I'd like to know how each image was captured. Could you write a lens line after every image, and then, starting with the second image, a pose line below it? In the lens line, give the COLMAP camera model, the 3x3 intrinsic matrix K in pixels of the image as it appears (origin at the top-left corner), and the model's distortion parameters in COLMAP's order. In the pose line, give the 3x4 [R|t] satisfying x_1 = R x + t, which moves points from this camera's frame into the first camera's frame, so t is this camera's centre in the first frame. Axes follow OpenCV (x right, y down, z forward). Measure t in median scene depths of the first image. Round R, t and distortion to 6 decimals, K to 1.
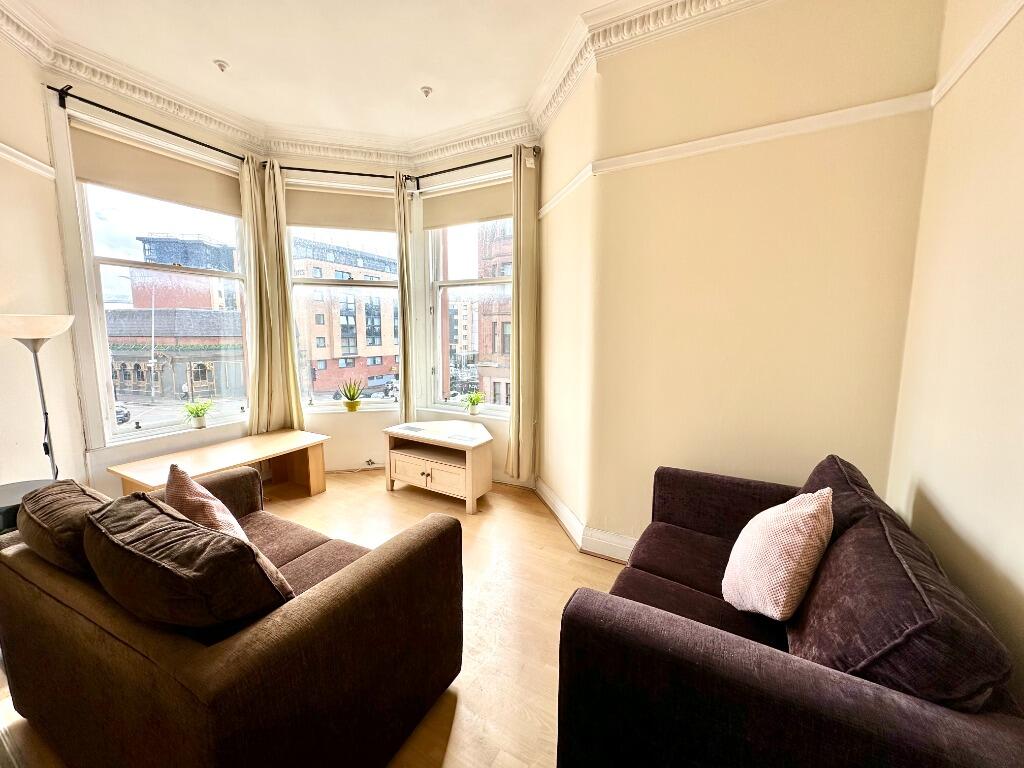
lens RADIAL K [[407.0, 0, 509.3], [0, 407.0, 382.7], [0, 0, 1]] dist [0.000629, -0.000076]
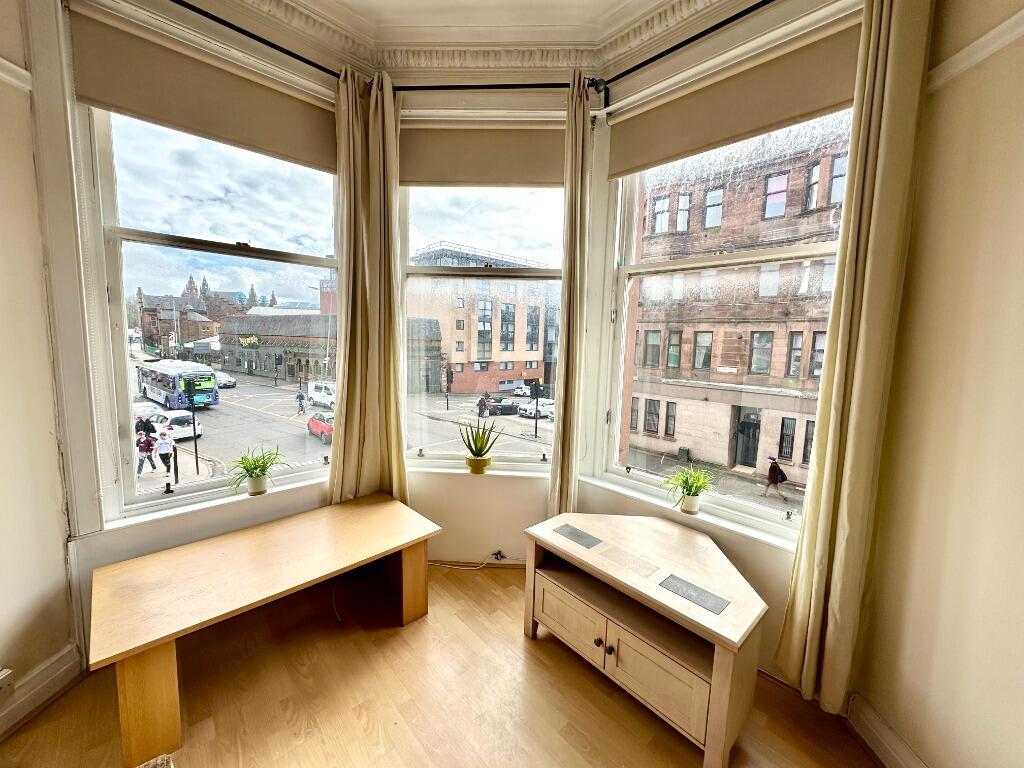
lens RADIAL K [[407.0, 0, 509.3], [0, 407.0, 382.7], [0, 0, 1]] dist [0.000629, -0.000076]
pose [[0.950987, 0.055132, -0.304277, -0.158279], [-0.060043, 0.998173, -0.006799, -0.072770], [0.303346, 0.024736, 0.952559, 0.420468]]
